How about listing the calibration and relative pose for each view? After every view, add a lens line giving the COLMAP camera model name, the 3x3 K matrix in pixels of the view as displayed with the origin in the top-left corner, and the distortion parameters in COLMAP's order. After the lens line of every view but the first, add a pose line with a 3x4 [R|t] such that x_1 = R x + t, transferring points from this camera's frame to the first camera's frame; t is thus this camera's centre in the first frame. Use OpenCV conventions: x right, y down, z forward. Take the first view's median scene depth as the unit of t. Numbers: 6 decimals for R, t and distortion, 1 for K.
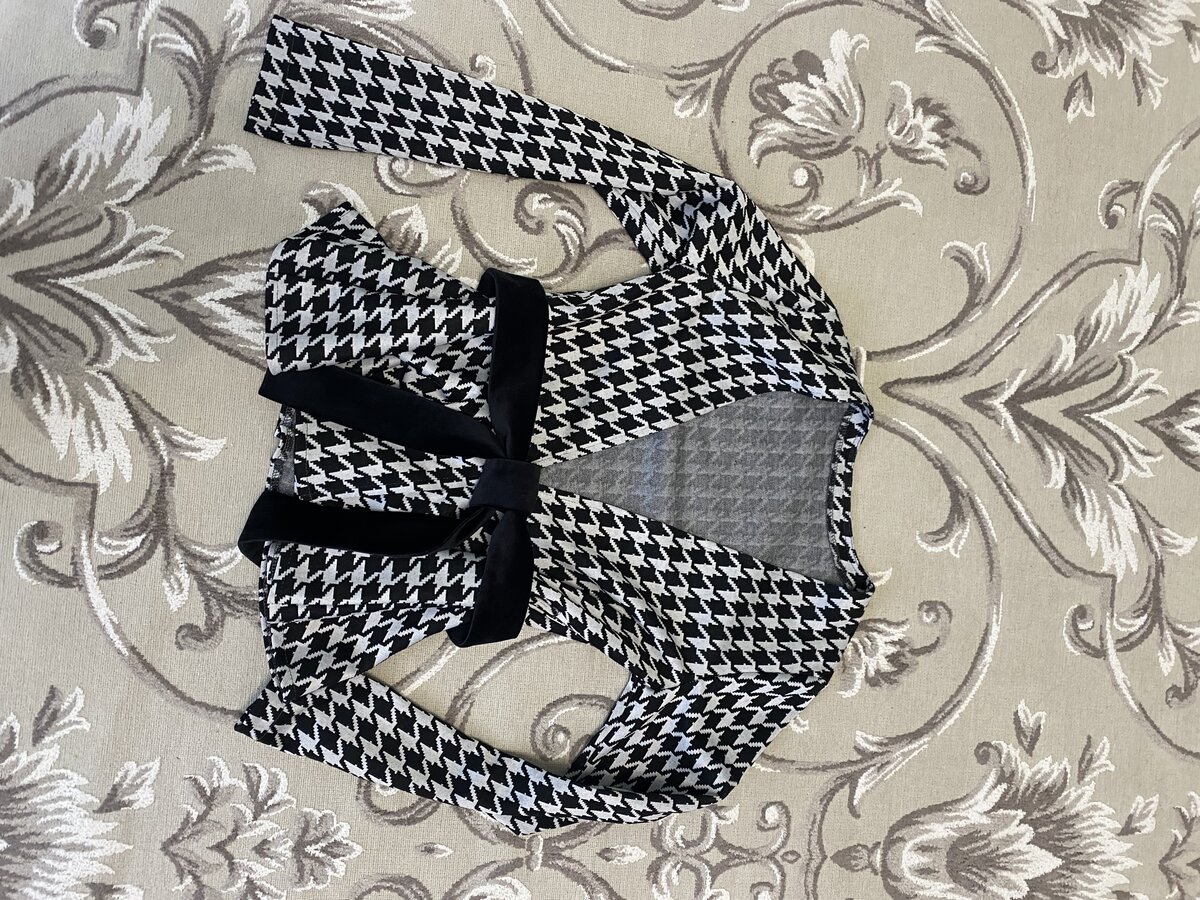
lens RADIAL K [[885.9, 0, 609.9], [0, 885.9, 449.9], [0, 0, 1]] dist [0.002337, -0.004672]
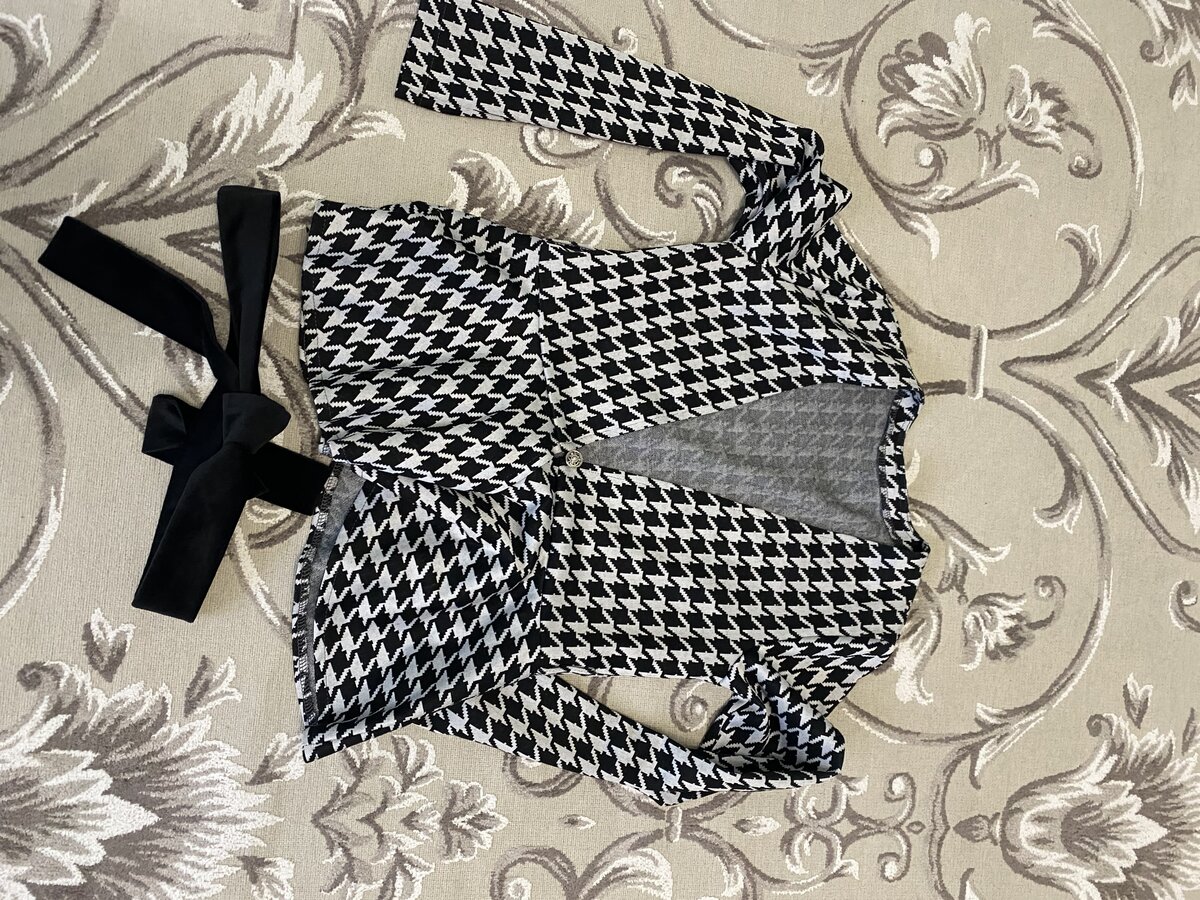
lens RADIAL K [[885.9, 0, 609.9], [0, 885.9, 449.9], [0, 0, 1]] dist [0.002337, -0.004672]
pose [[0.999329, 0.005563, 0.036196, -0.185500], [-0.005511, 0.999984, -0.001526, 0.031414], [-0.036204, 0.001325, 0.999344, 0.000292]]
